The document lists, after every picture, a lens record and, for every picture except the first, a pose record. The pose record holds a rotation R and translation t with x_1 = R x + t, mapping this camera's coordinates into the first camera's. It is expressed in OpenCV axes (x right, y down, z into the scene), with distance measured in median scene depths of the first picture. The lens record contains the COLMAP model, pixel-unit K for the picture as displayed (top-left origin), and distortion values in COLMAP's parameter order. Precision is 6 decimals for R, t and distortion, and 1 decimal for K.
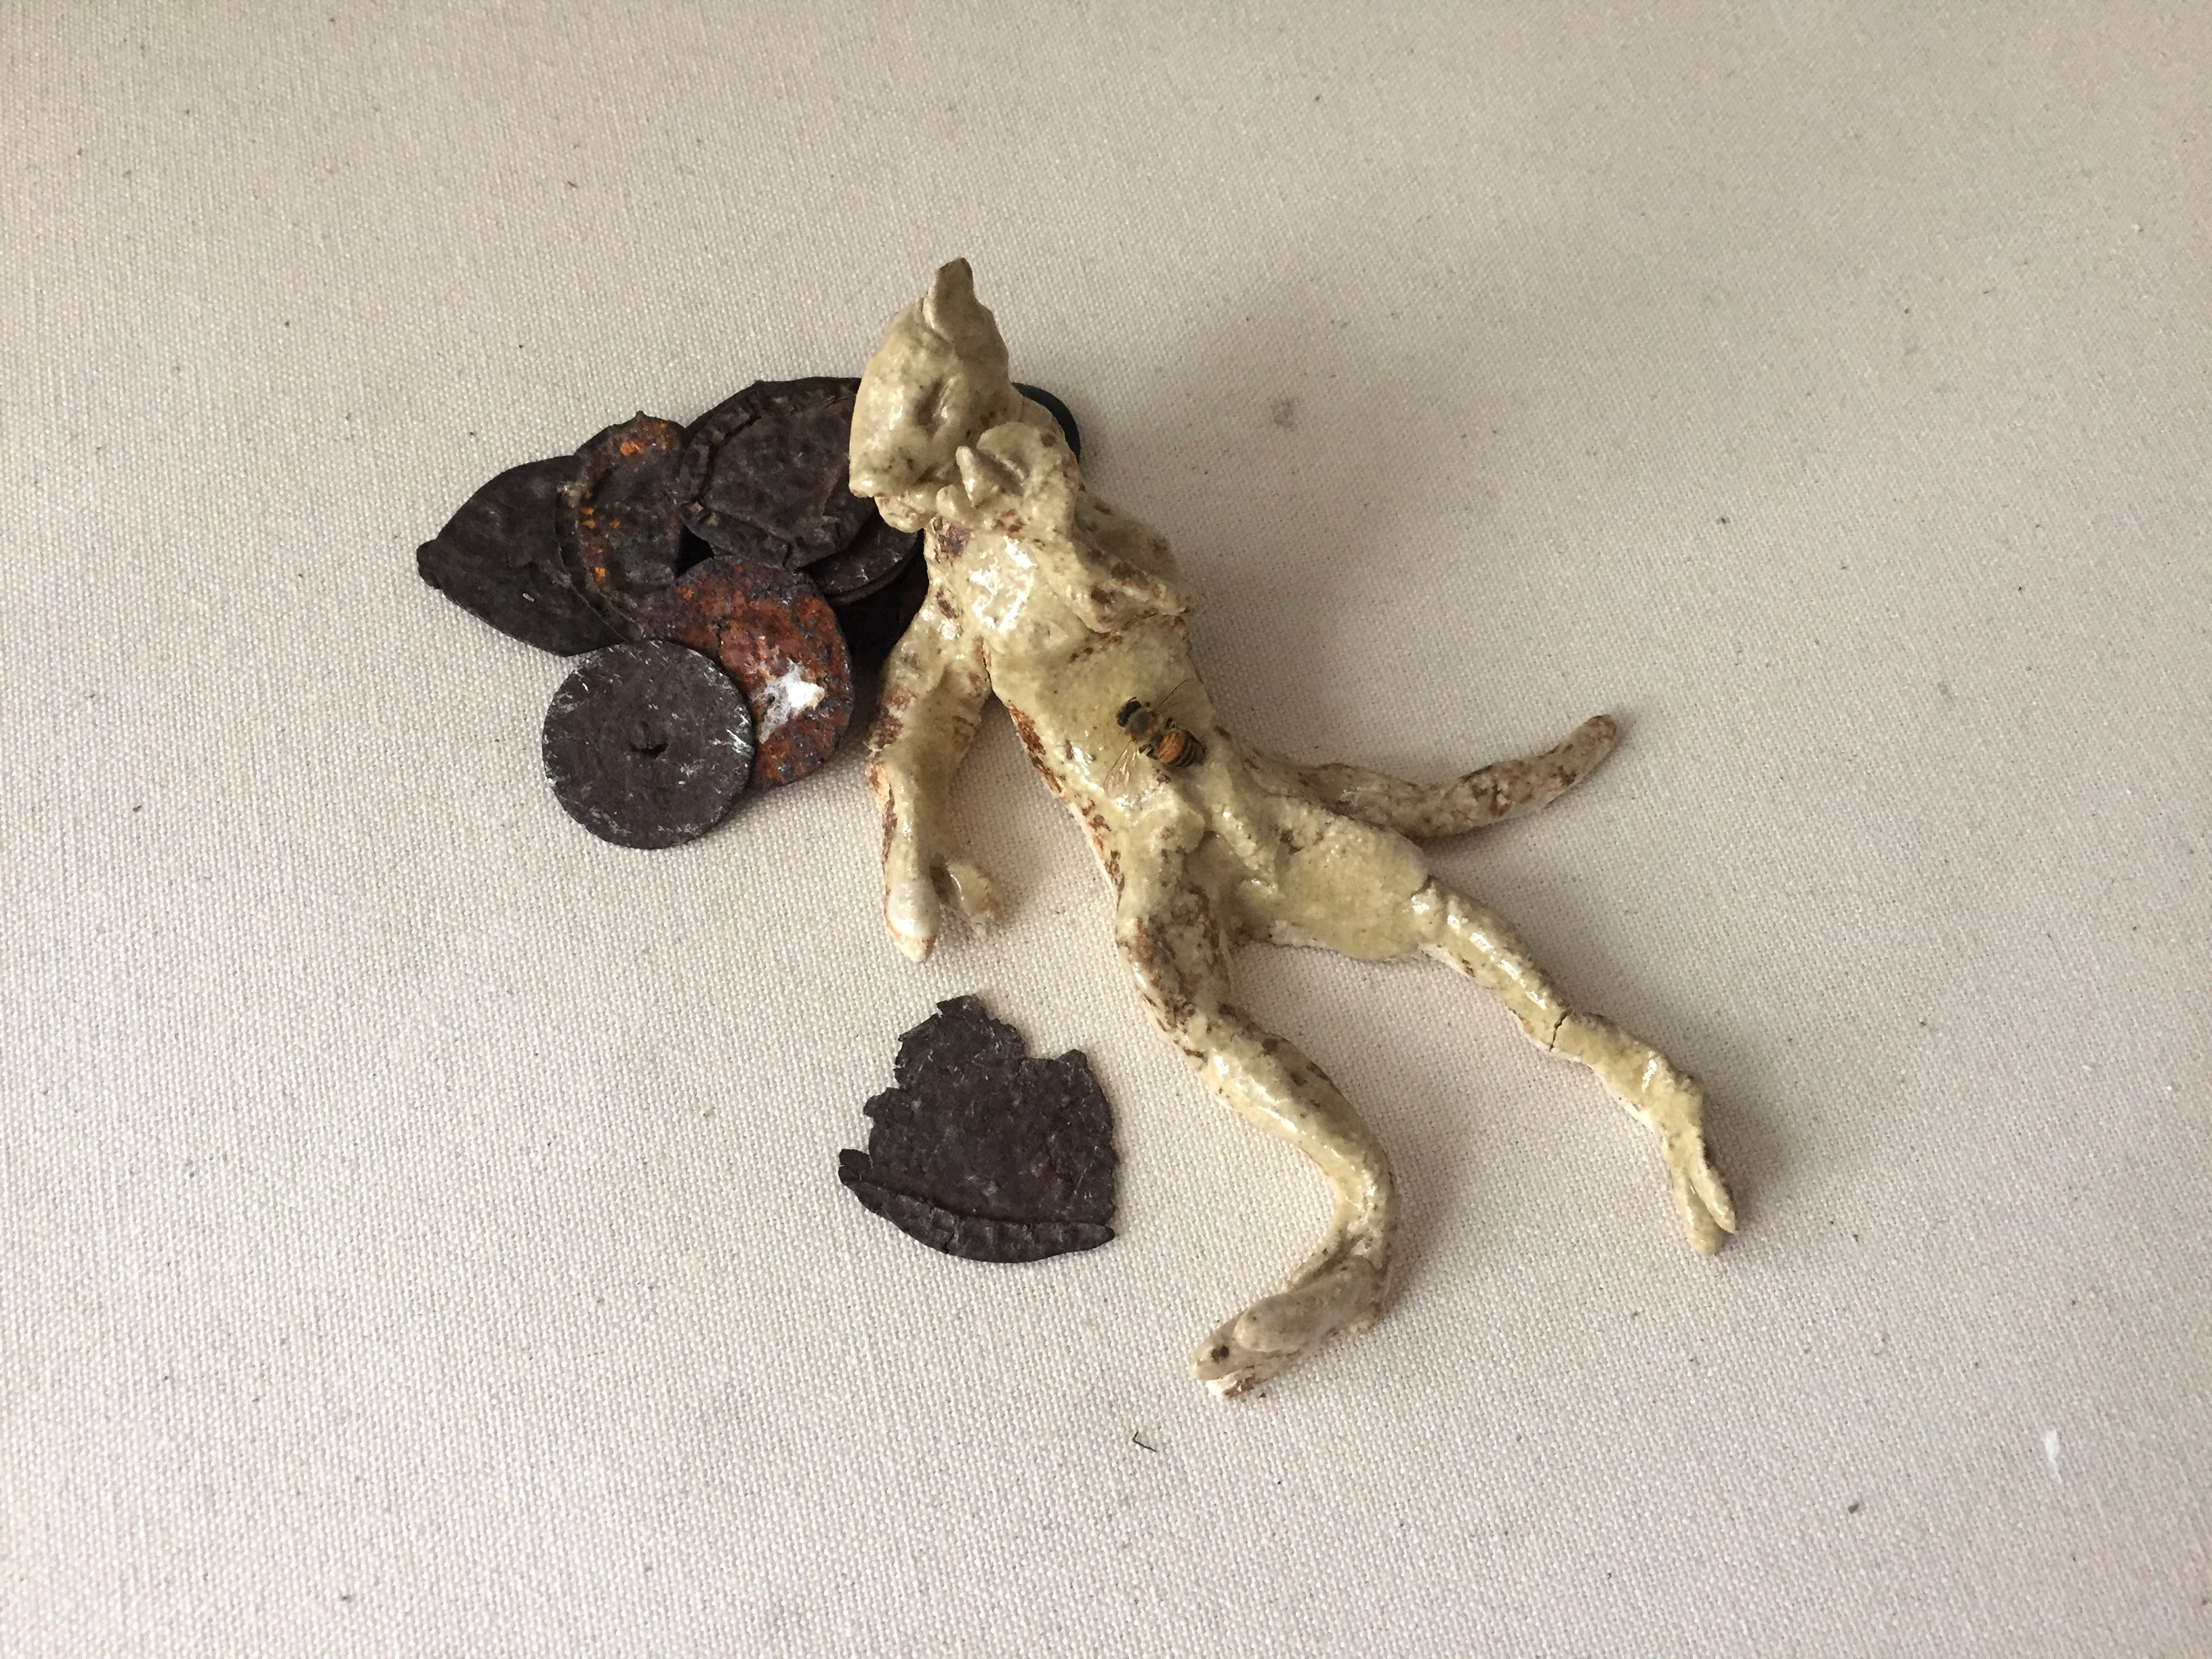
lens RADIAL K [[2056.7, 0, 1106.0], [0, 2056.7, 829.5], [0, 0, 1]] dist [0.074270, -0.197021]
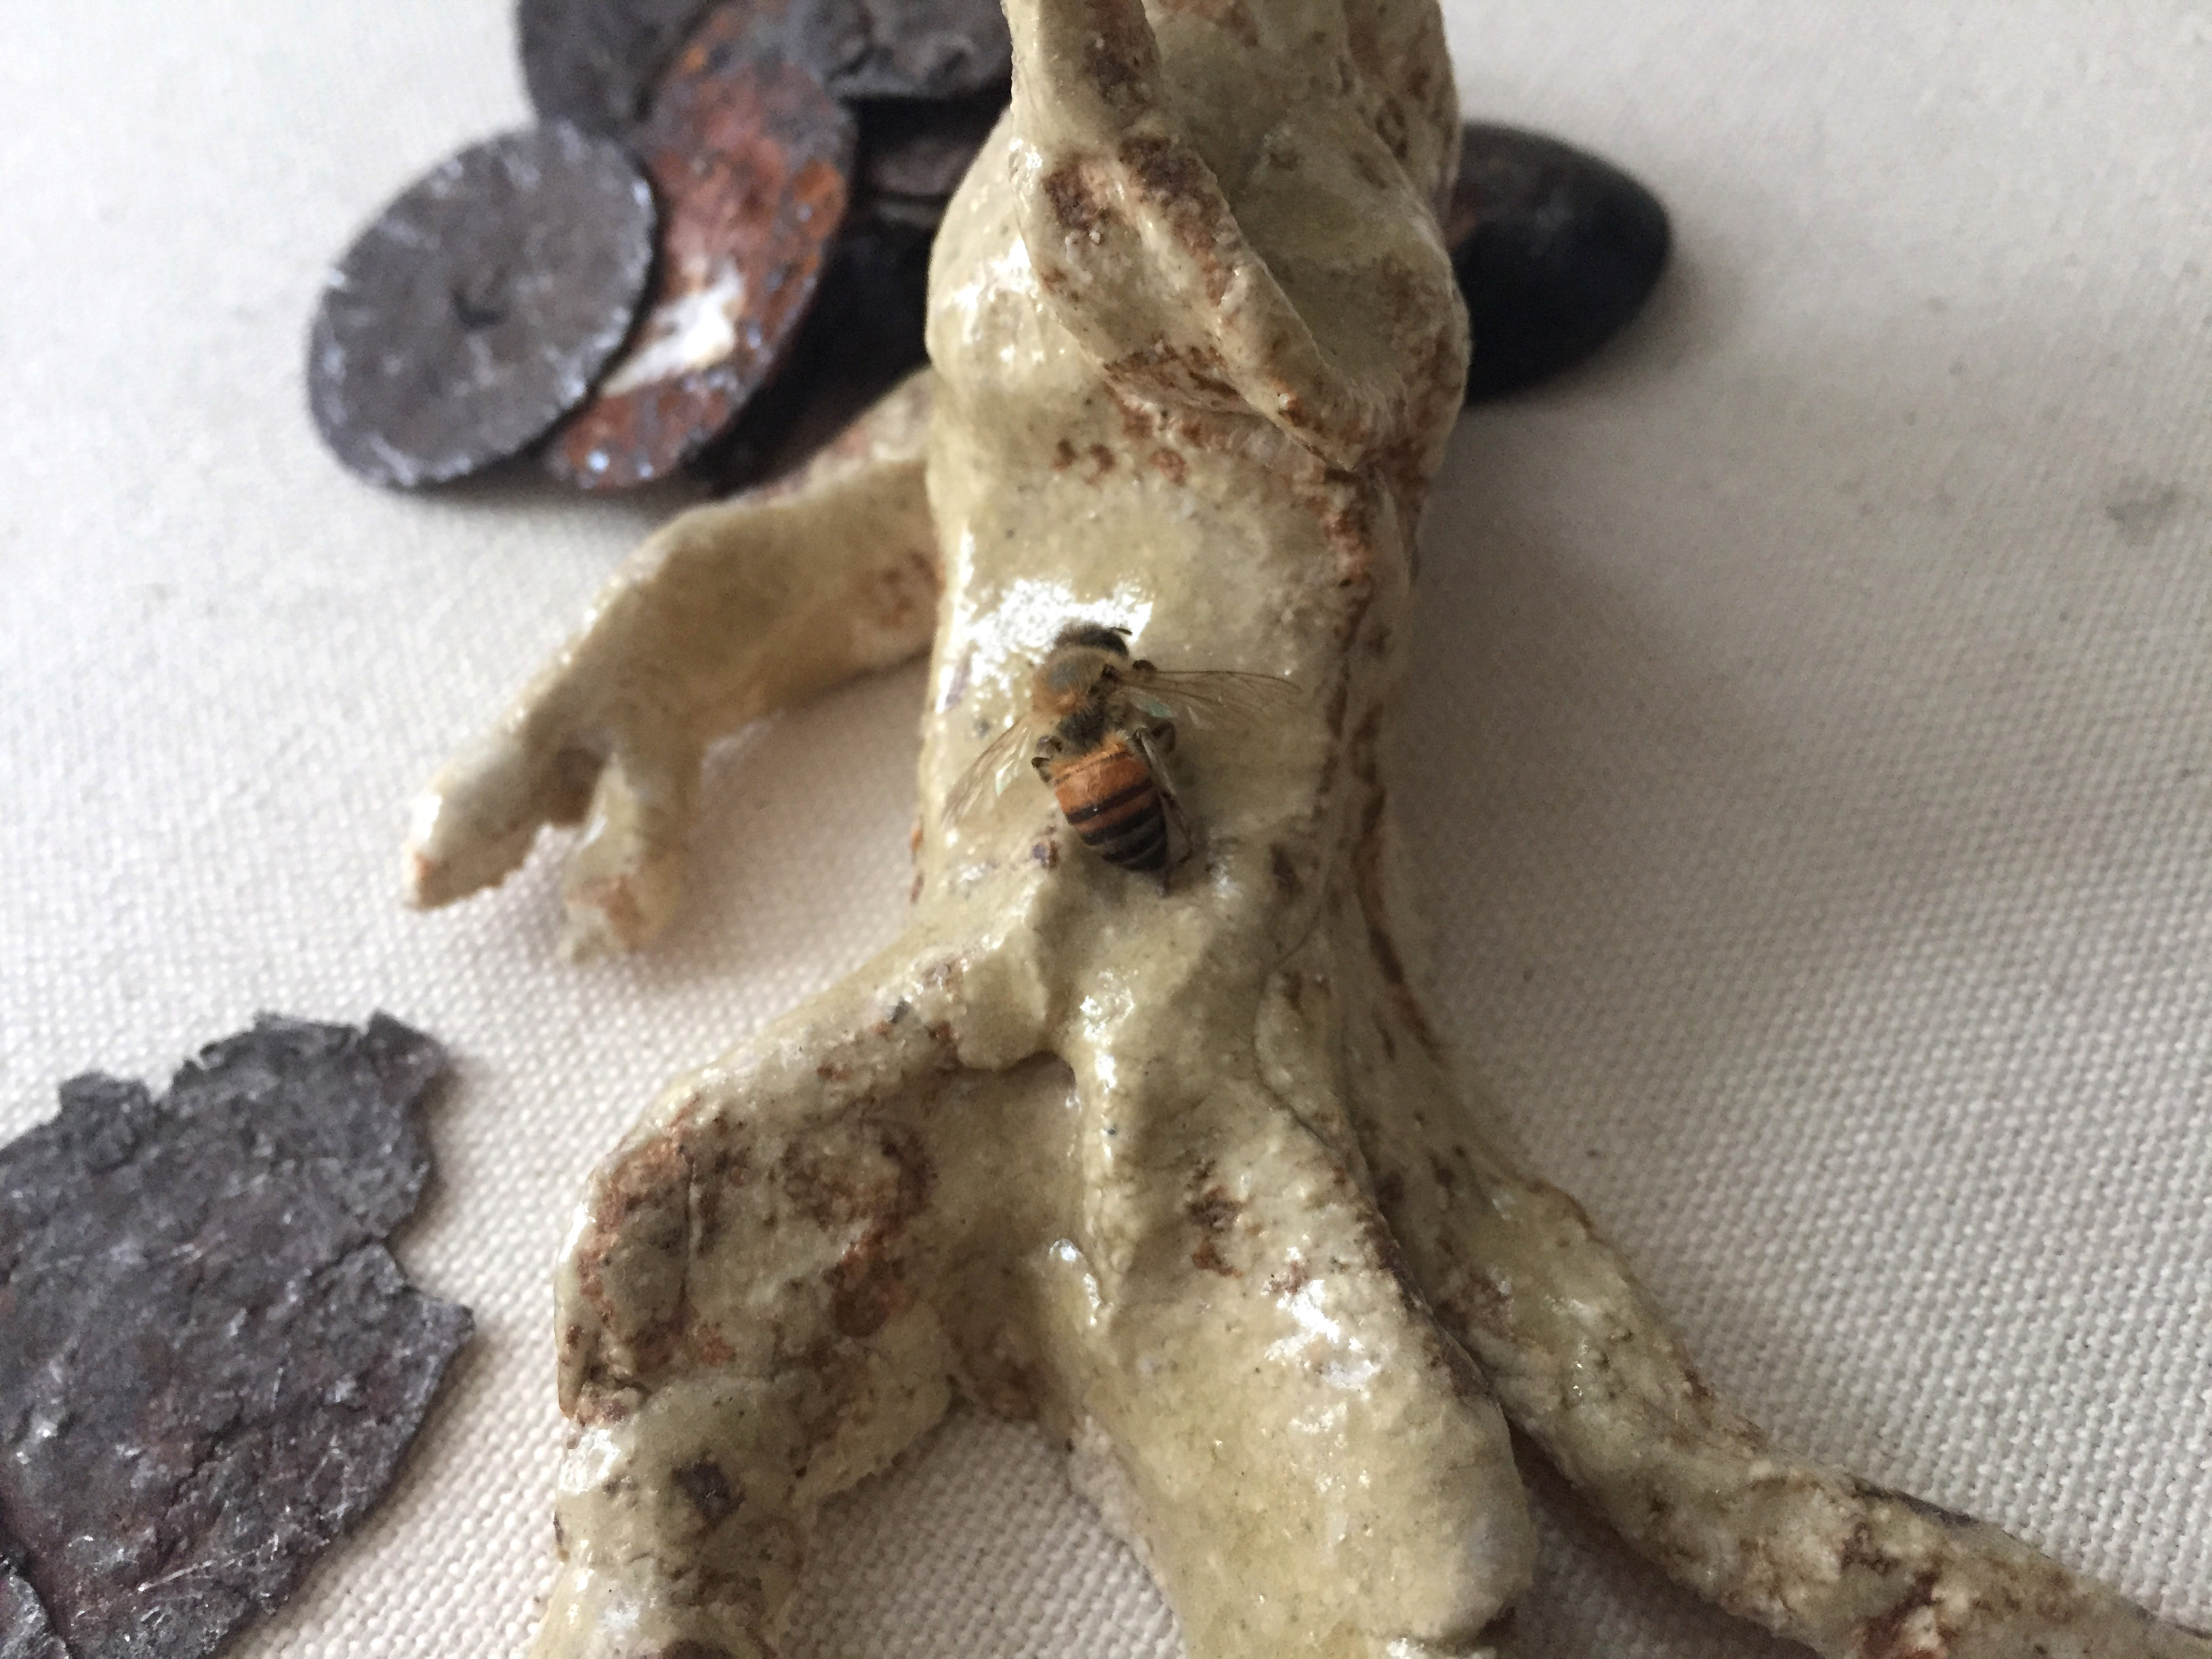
lens RADIAL K [[2056.7, 0, 1106.0], [0, 2056.7, 829.5], [0, 0, 1]] dist [0.074270, -0.197021]
pose [[0.680738, 0.527288, -0.508492, 0.210690], [-0.617533, 0.786466, -0.011178, -0.030106], [0.394017, 0.321620, 0.860994, 0.691790]]
